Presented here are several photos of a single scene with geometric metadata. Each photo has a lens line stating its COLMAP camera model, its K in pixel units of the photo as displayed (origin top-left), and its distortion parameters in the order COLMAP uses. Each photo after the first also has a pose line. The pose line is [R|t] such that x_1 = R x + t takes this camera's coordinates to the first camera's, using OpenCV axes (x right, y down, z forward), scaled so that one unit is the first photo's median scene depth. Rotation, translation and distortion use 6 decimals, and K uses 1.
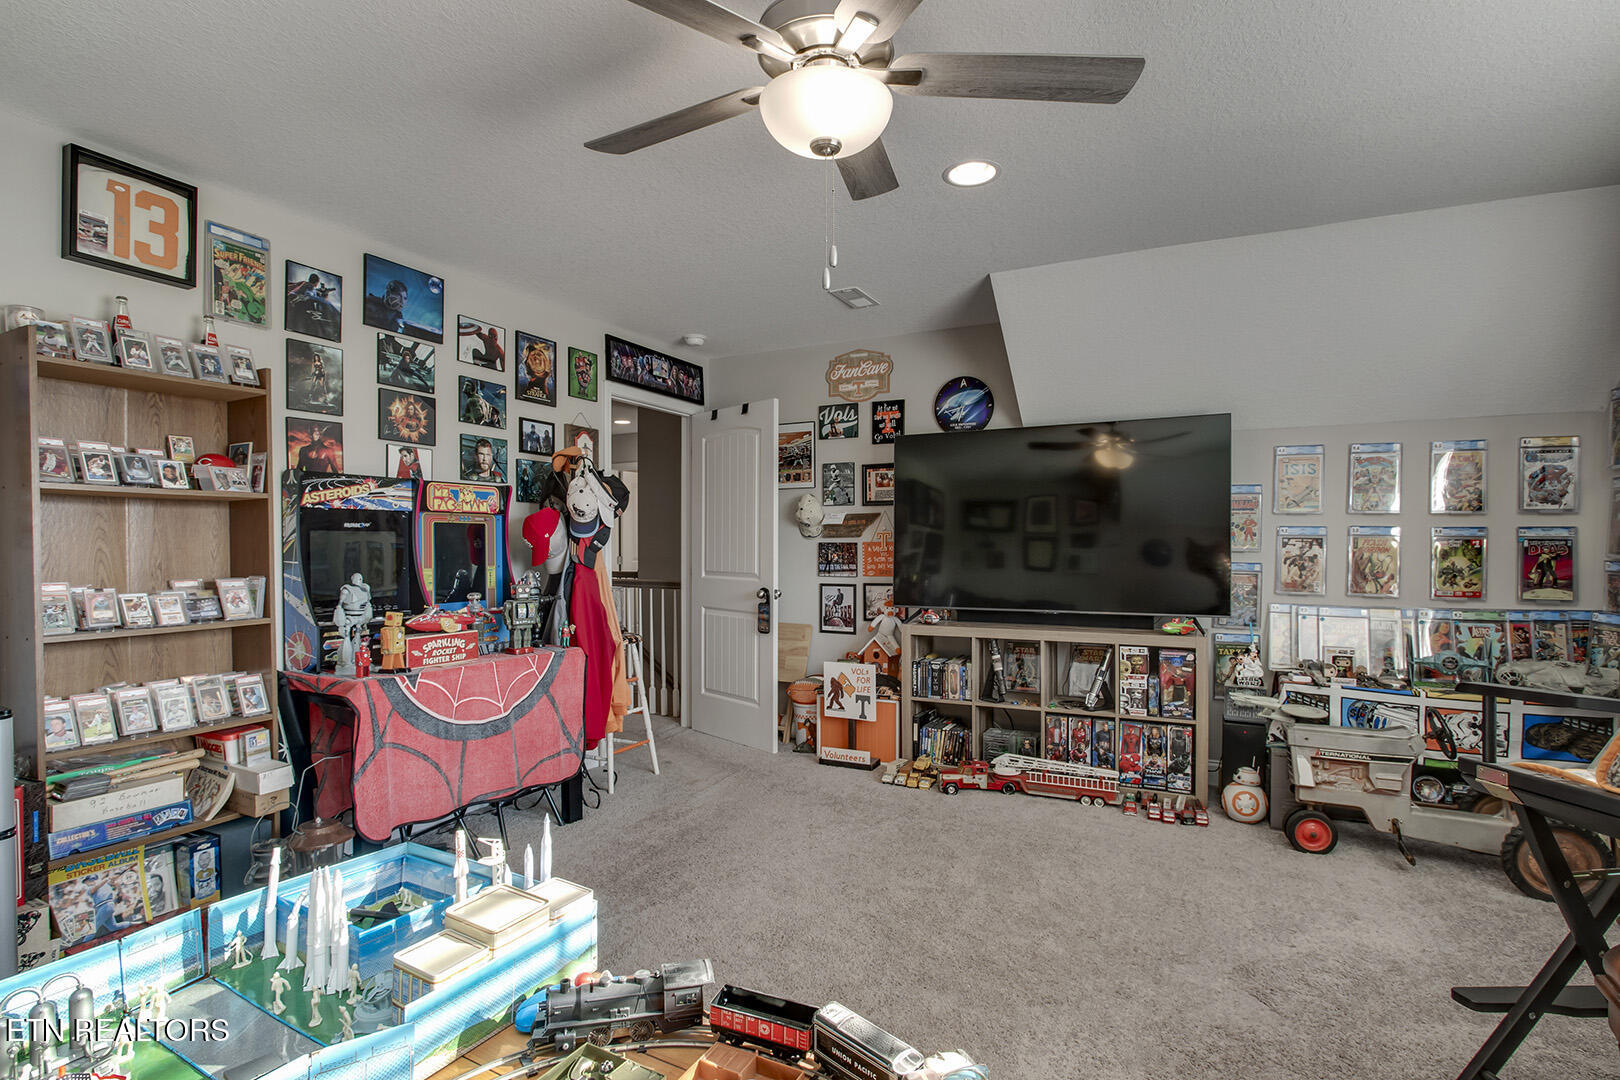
lens RADIAL K [[770.3, 0, 810.9], [0, 770.3, 552.3], [0, 0, 1]] dist [-0.026607, 0.003722]
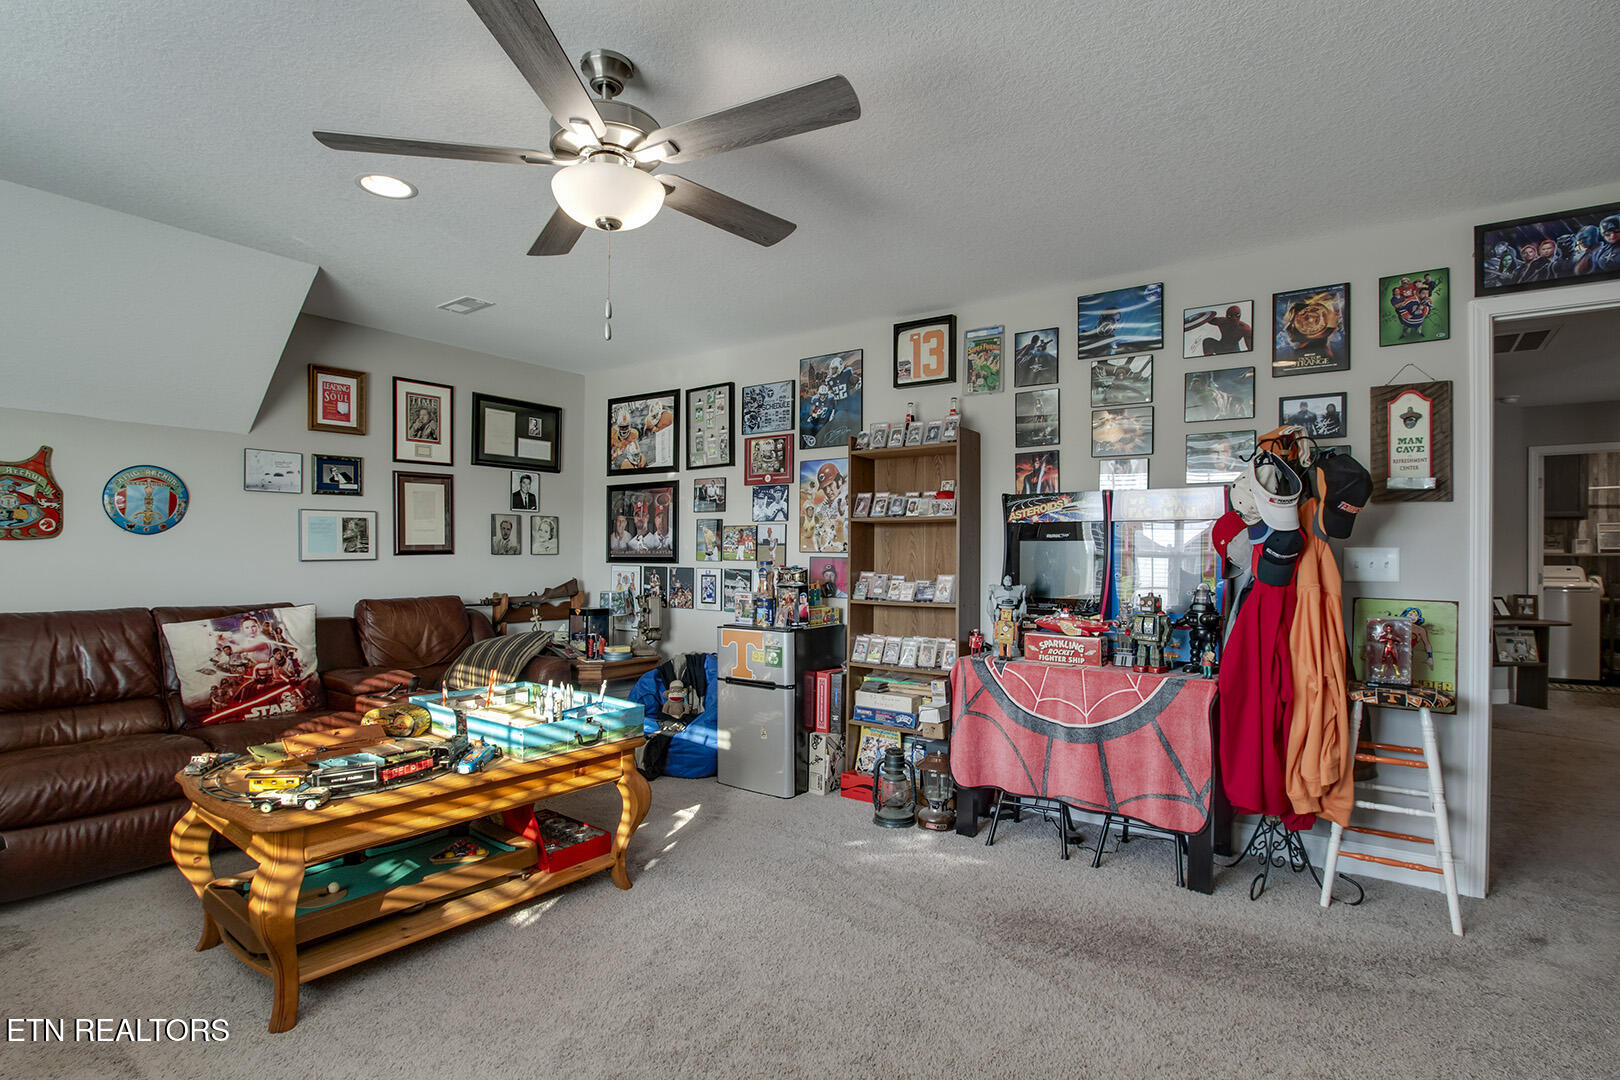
lens RADIAL K [[770.3, 0, 810.9], [0, 770.3, 552.3], [0, 0, 1]] dist [-0.026607, 0.003722]
pose [[-0.125043, 0.000605, -0.992151, 0.617236], [-0.016221, 0.999865, 0.002655, -0.007051], [0.992019, 0.016426, -0.125016, 0.767227]]
